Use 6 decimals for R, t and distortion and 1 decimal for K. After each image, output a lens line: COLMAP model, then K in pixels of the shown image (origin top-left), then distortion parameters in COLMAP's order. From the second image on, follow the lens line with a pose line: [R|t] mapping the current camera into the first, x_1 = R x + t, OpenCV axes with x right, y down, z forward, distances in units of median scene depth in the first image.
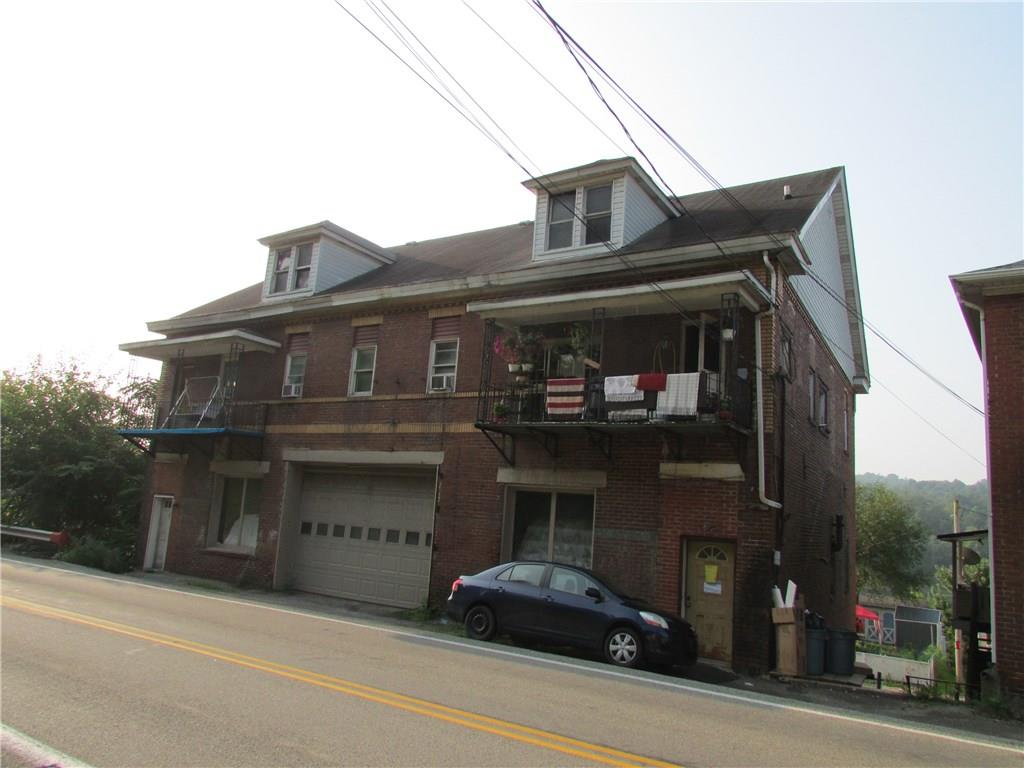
lens RADIAL K [[735.2, 0, 510.7], [0, 735.2, 385.1], [0, 0, 1]] dist [-0.021024, -0.006756]
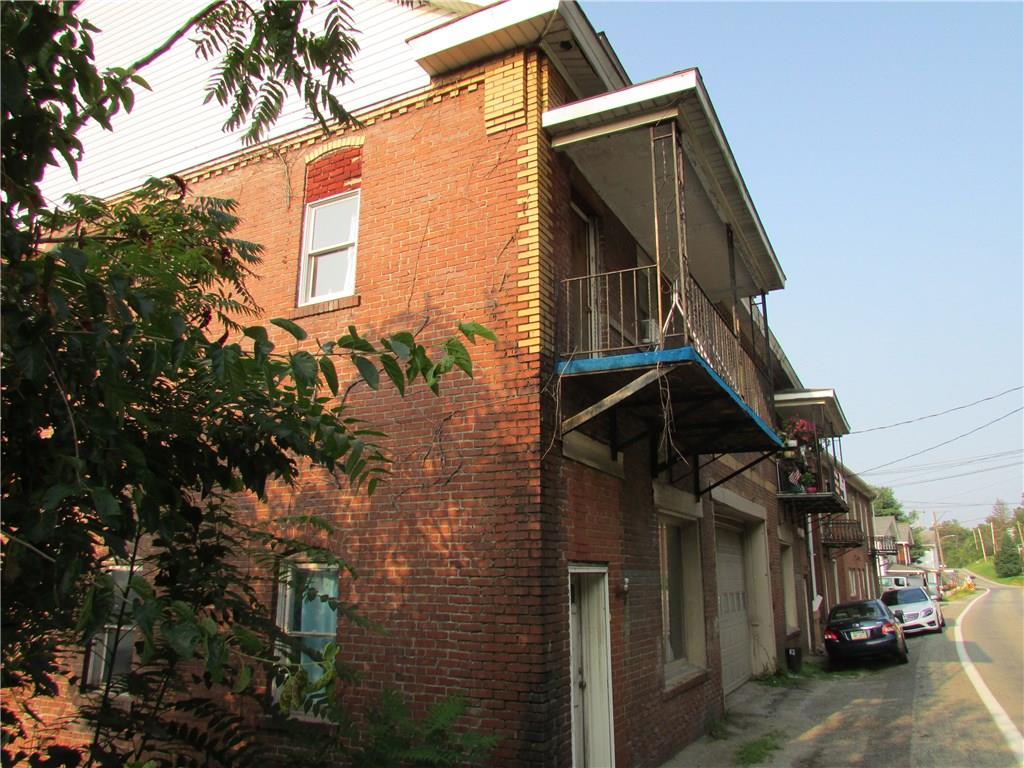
lens RADIAL K [[724.1, 0, 512.9], [0, 724.1, 378.9], [0, 0, 1]] dist [0.004062, -0.068187]
pose [[-0.073758, 0.195846, 0.977857, -1.017299], [-0.187923, 0.960233, -0.206491, 0.183206], [-0.979410, -0.198992, -0.034021, 1.350376]]
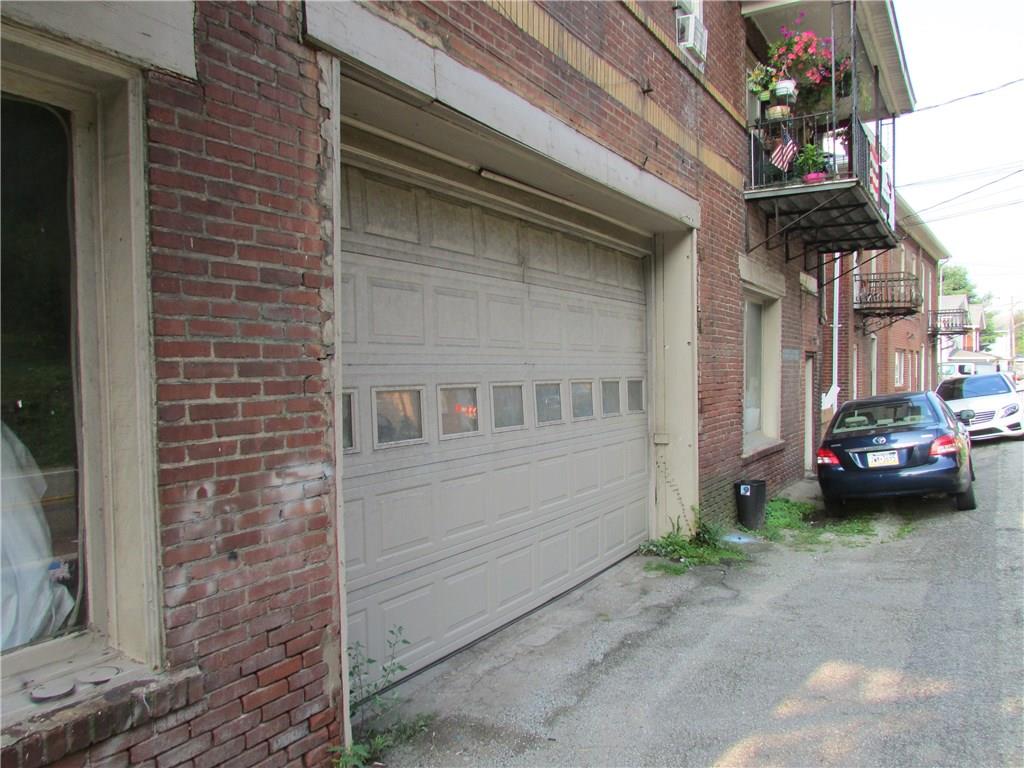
lens RADIAL K [[735.2, 0, 510.7], [0, 735.2, 385.1], [0, 0, 1]] dist [-0.021024, -0.006756]
pose [[0.000750, -0.086621, 0.996241, -0.537722], [-0.168789, 0.981937, 0.085504, 0.176462], [-0.985652, -0.168219, -0.013884, 1.062035]]
